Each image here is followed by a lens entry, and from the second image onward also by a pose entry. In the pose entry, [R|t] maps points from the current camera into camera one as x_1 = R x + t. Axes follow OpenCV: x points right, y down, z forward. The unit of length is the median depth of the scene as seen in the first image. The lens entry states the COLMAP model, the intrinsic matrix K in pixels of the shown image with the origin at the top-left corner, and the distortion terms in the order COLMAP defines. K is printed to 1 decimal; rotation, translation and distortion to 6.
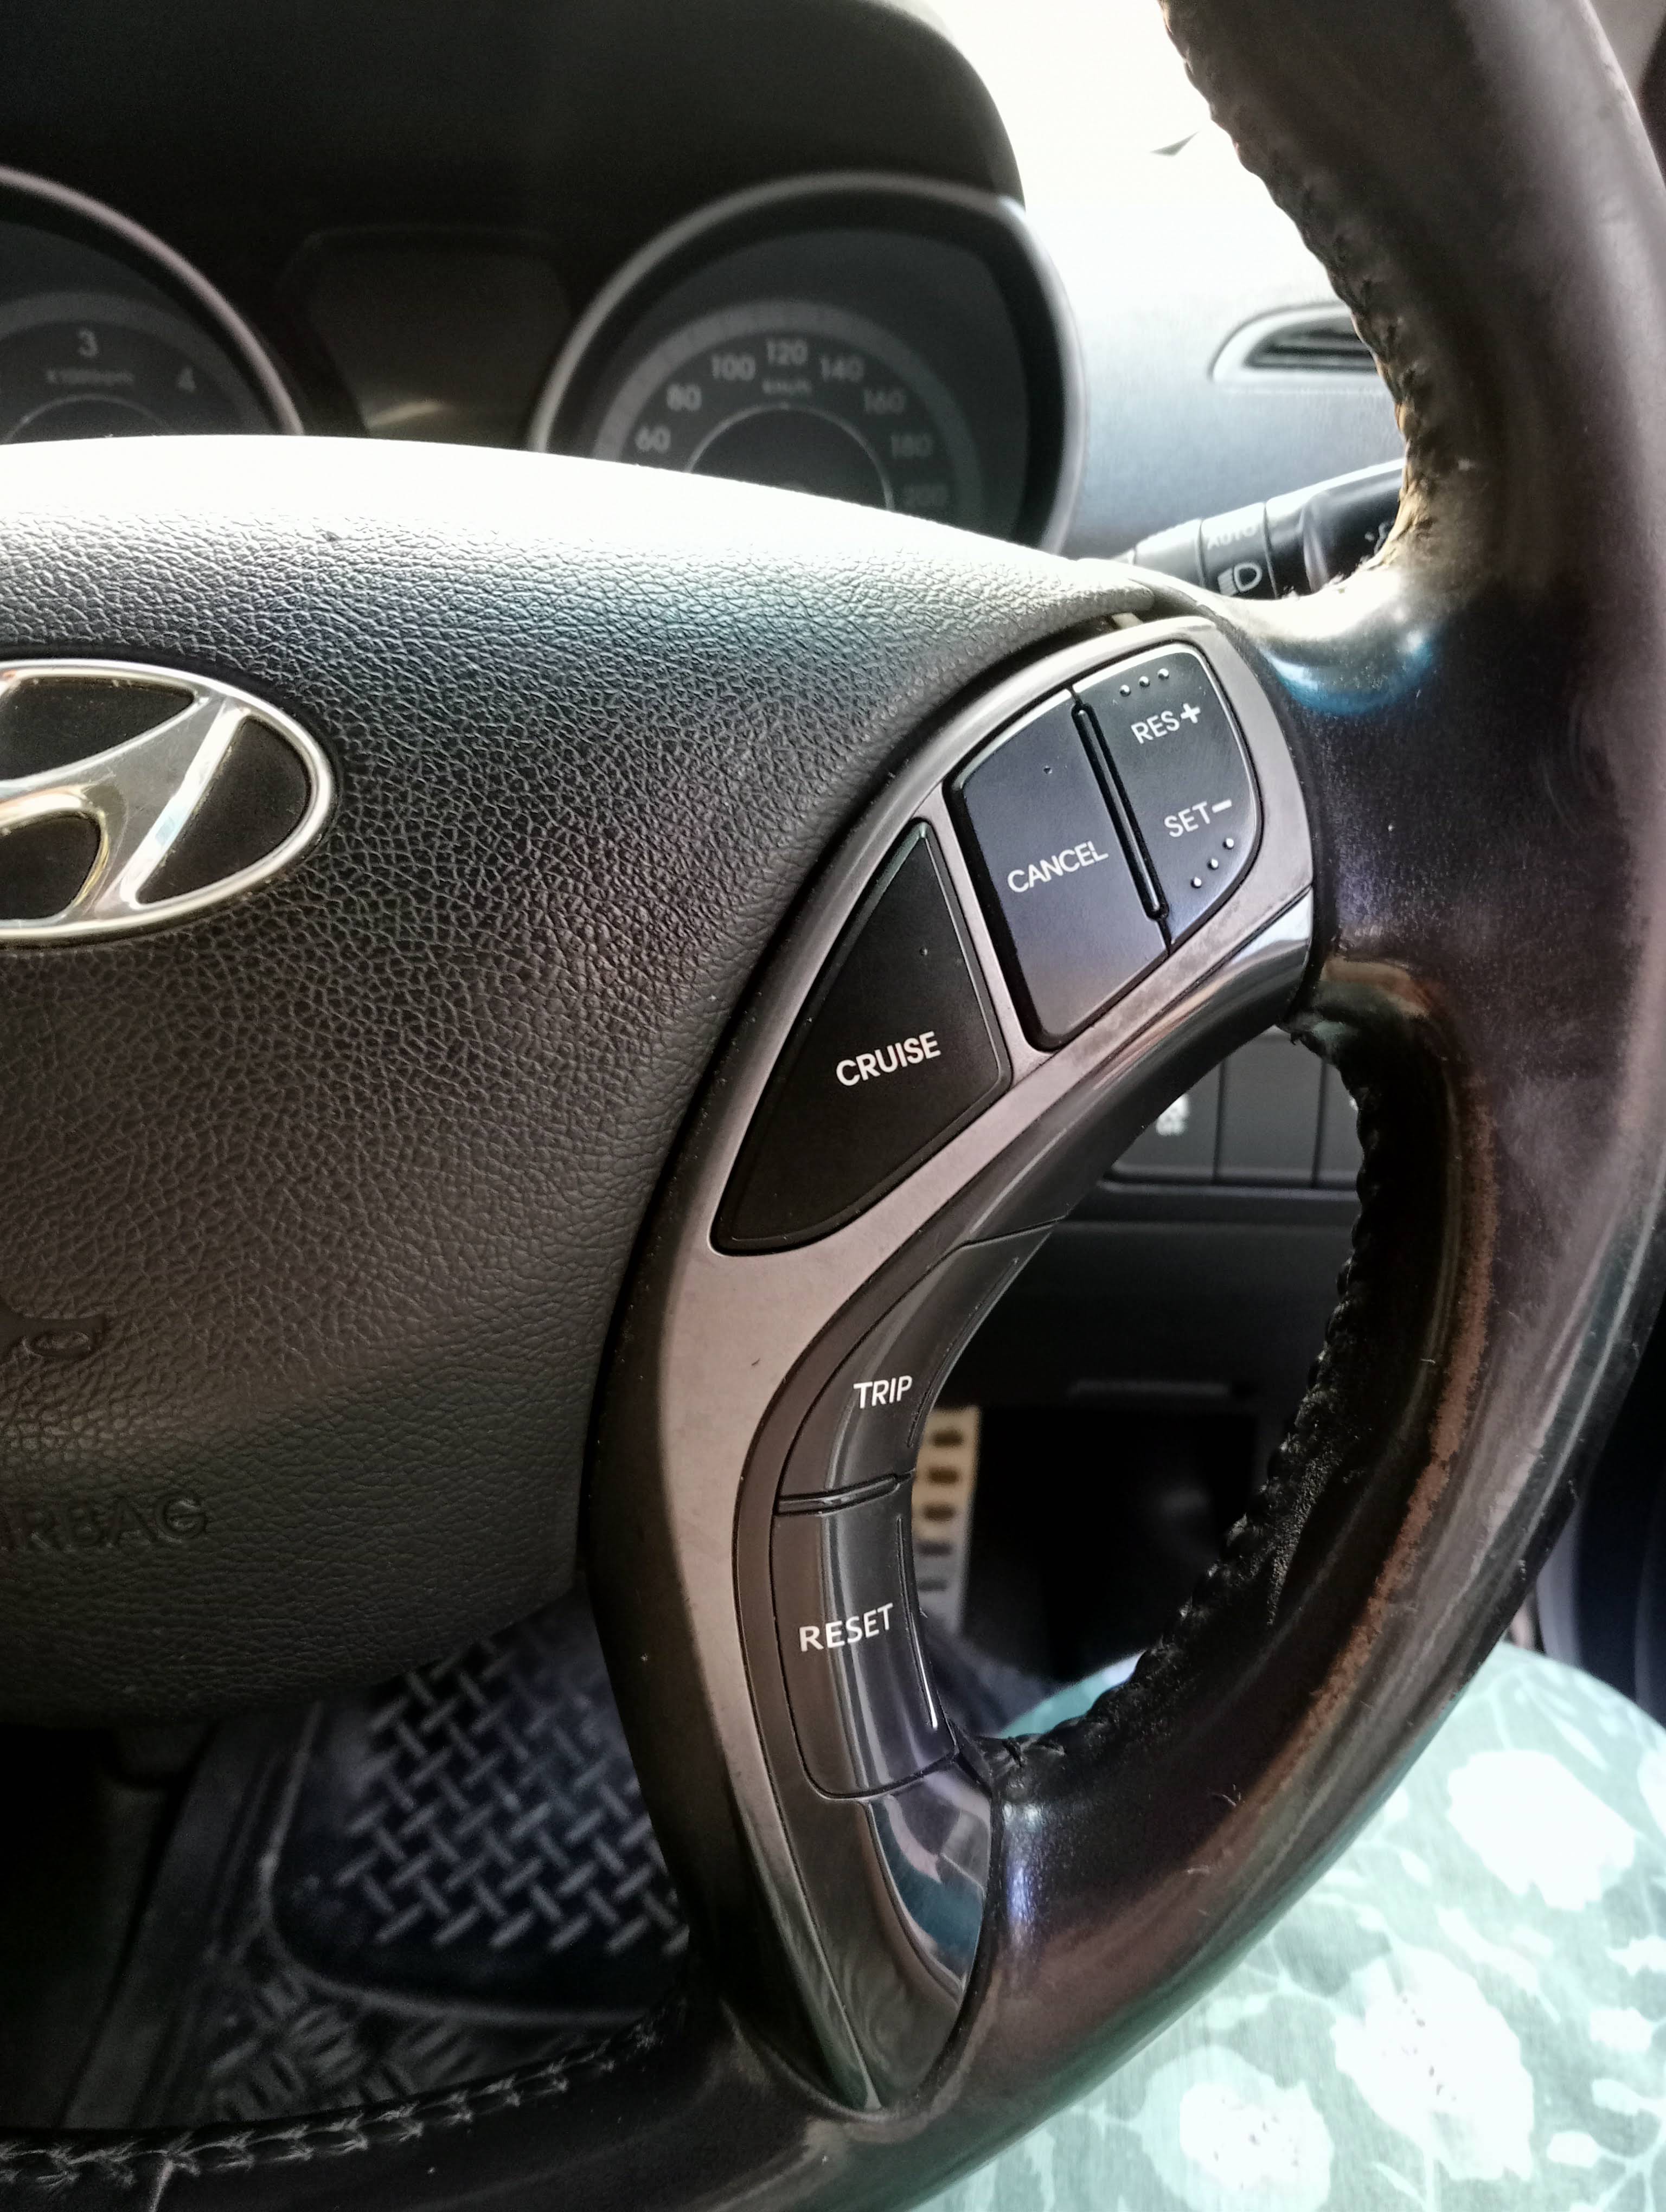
lens RADIAL K [[1811.2, 0, 829.3], [0, 1811.2, 1075.2], [0, 0, 1]] dist [0.092298, -0.195006]
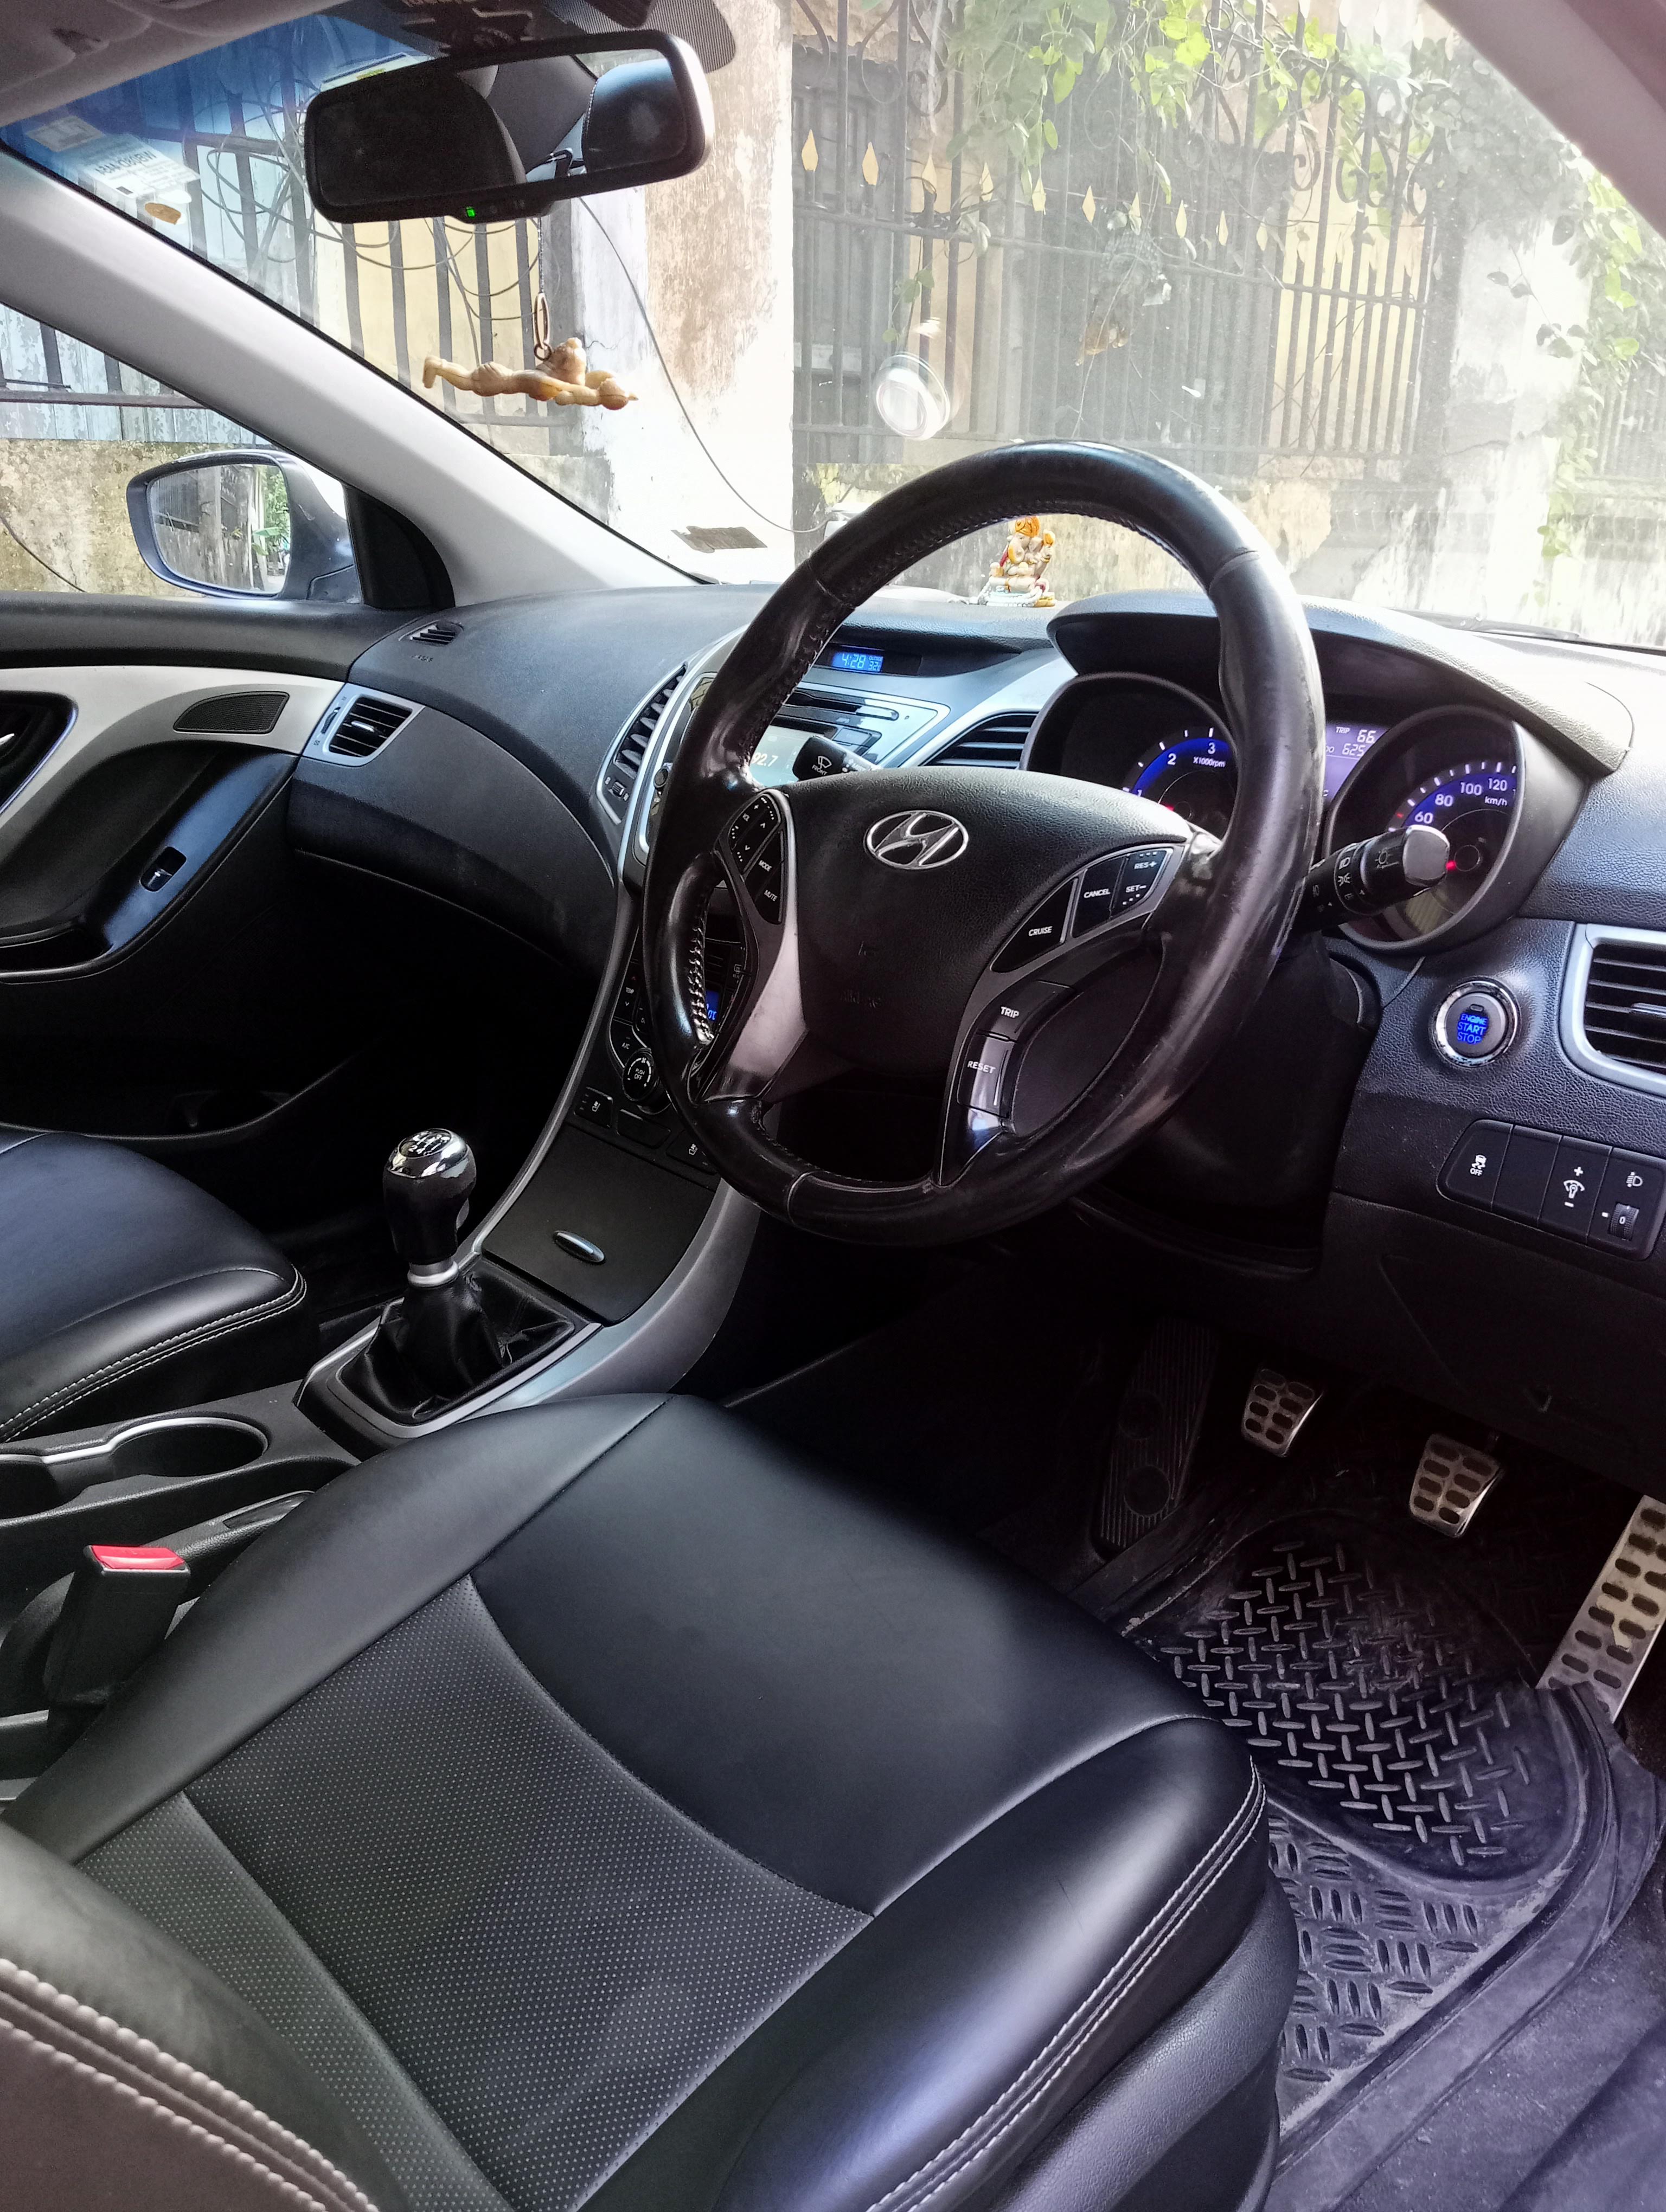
lens RADIAL K [[1778.2, 0, 844.9], [0, 1778.2, 1106.3], [0, 0, 1]] dist [0.080025, -0.167997]
pose [[0.630672, 0.240219, -0.737935, 2.737491], [-0.371664, 0.928238, -0.015473, 0.566965], [0.681262, 0.284022, 0.674695, -1.785075]]
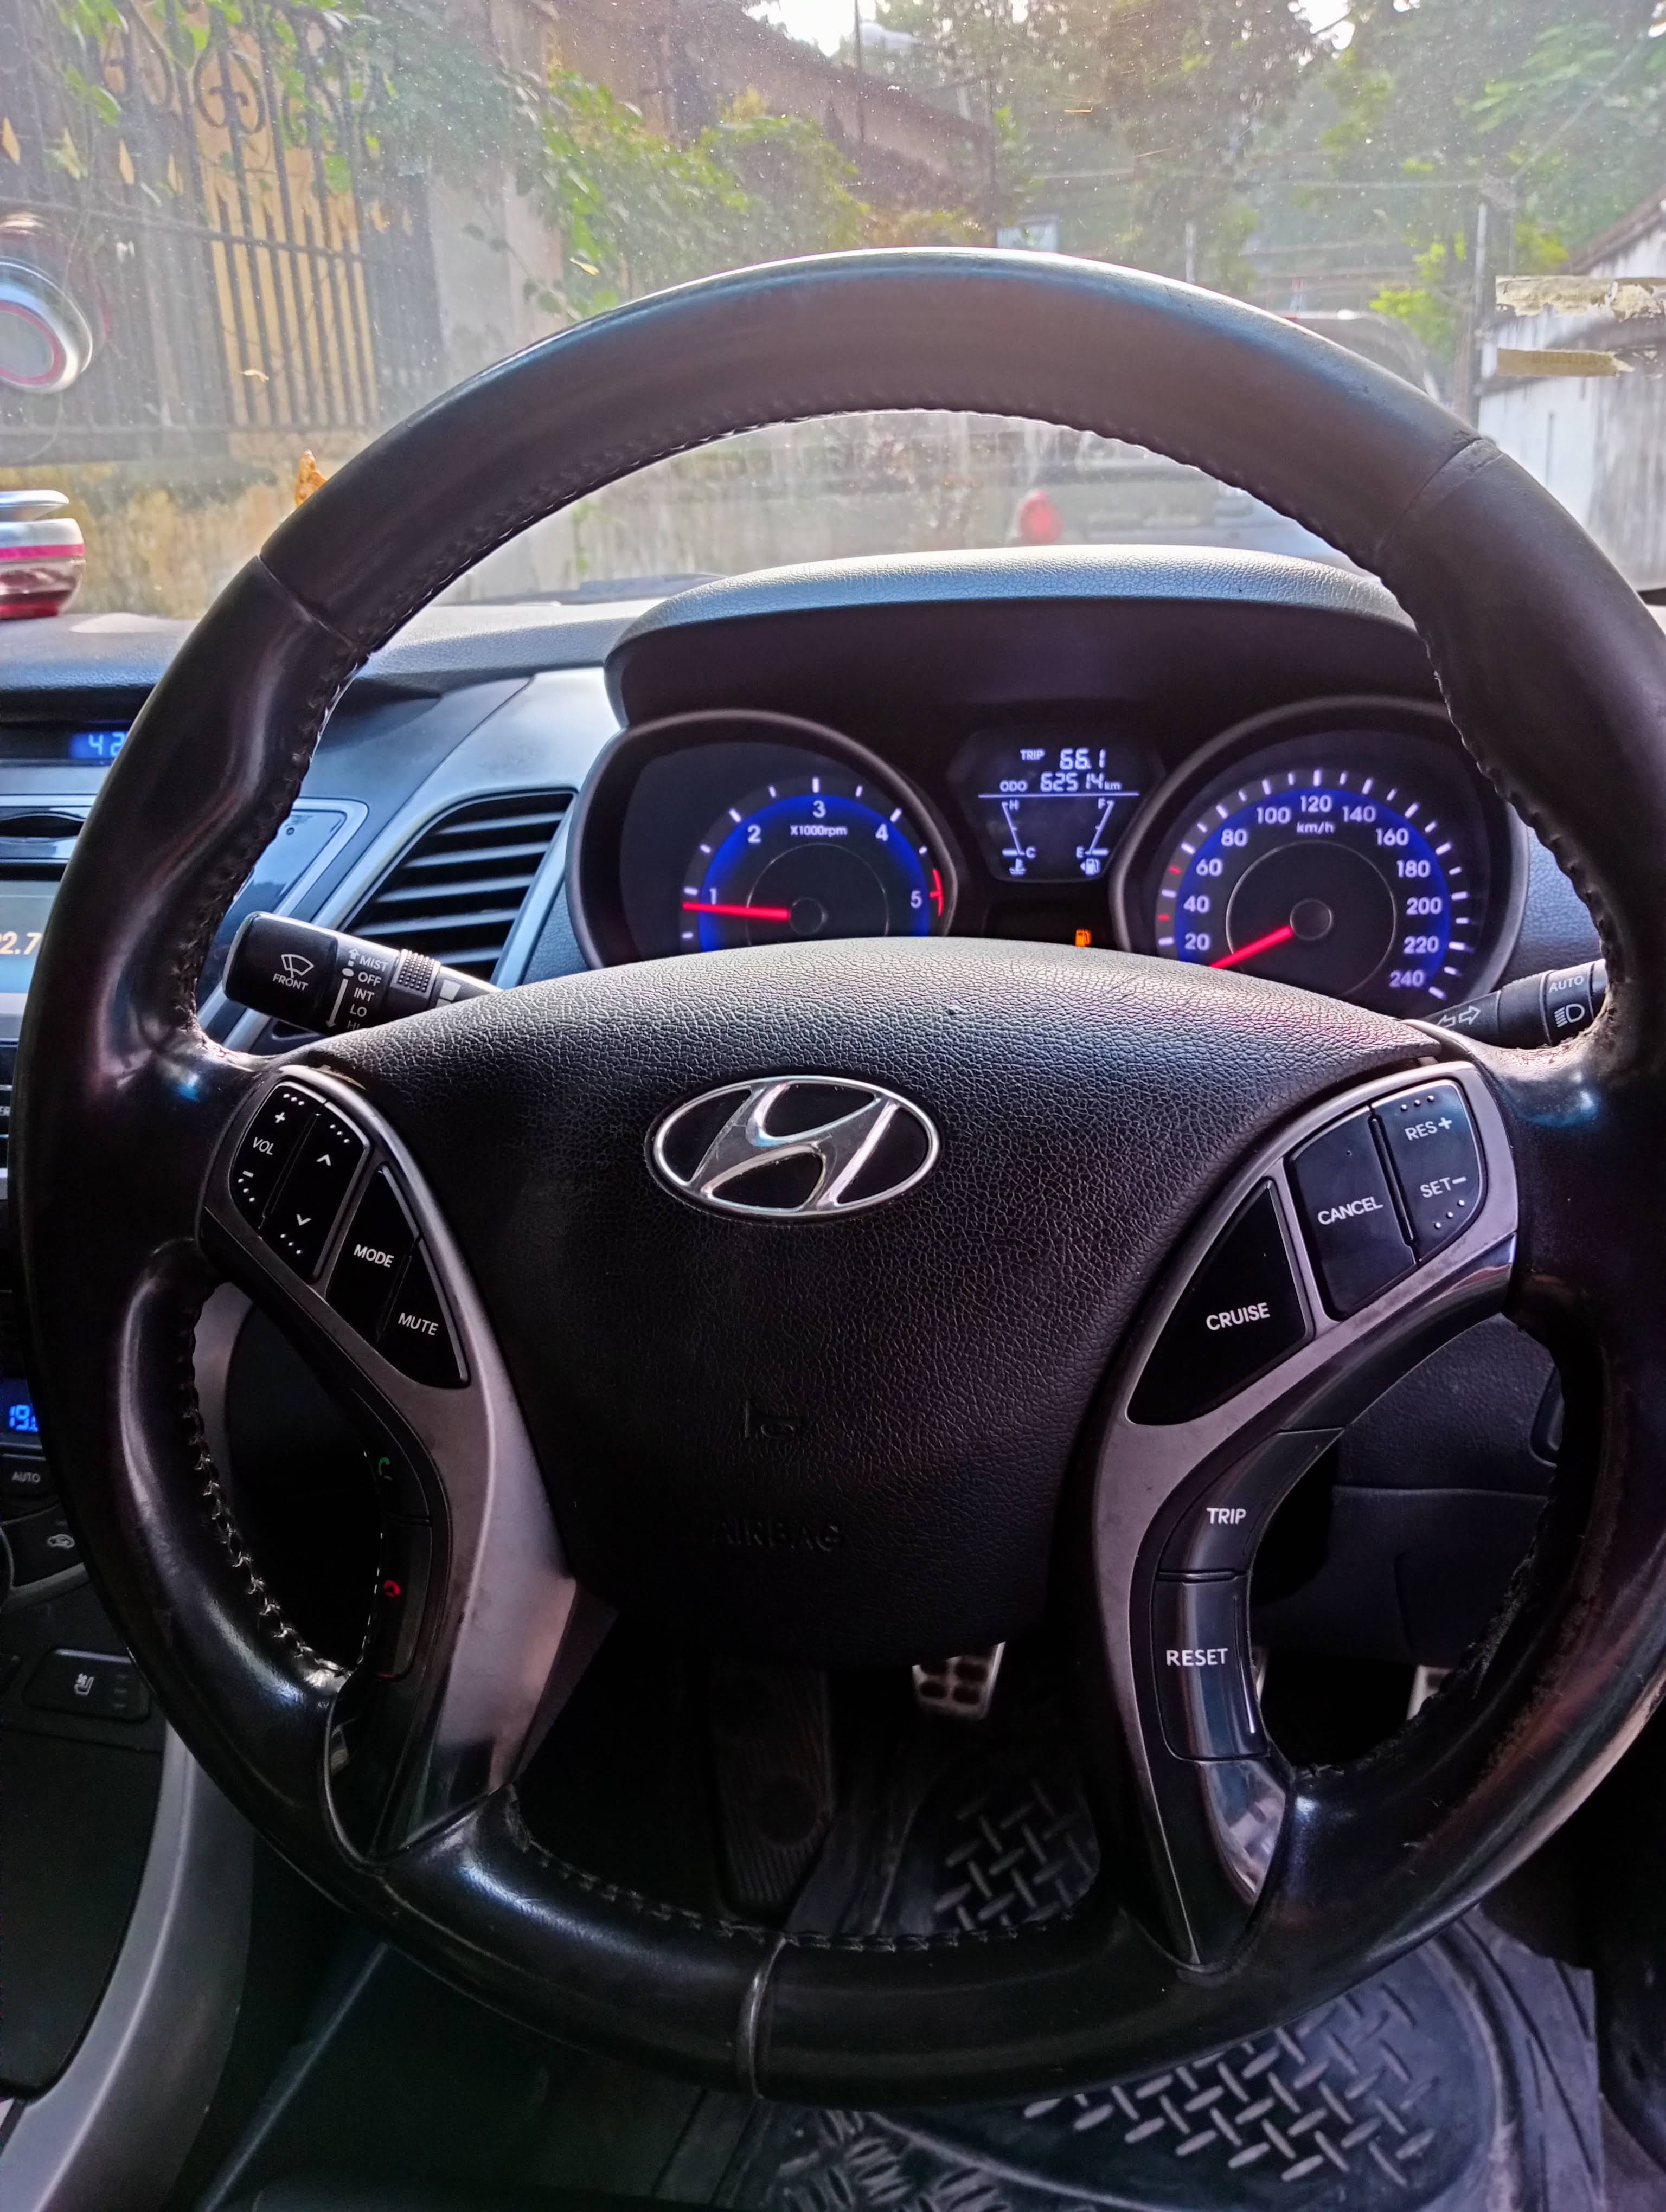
lens RADIAL K [[1778.2, 0, 844.9], [0, 1778.2, 1106.3], [0, 0, 1]] dist [0.080025, -0.167997]
pose [[0.943290, 0.038900, -0.329684, 0.238770], [-0.086084, 0.987803, -0.129751, 0.047377], [0.320615, 0.150773, 0.935133, -0.753159]]
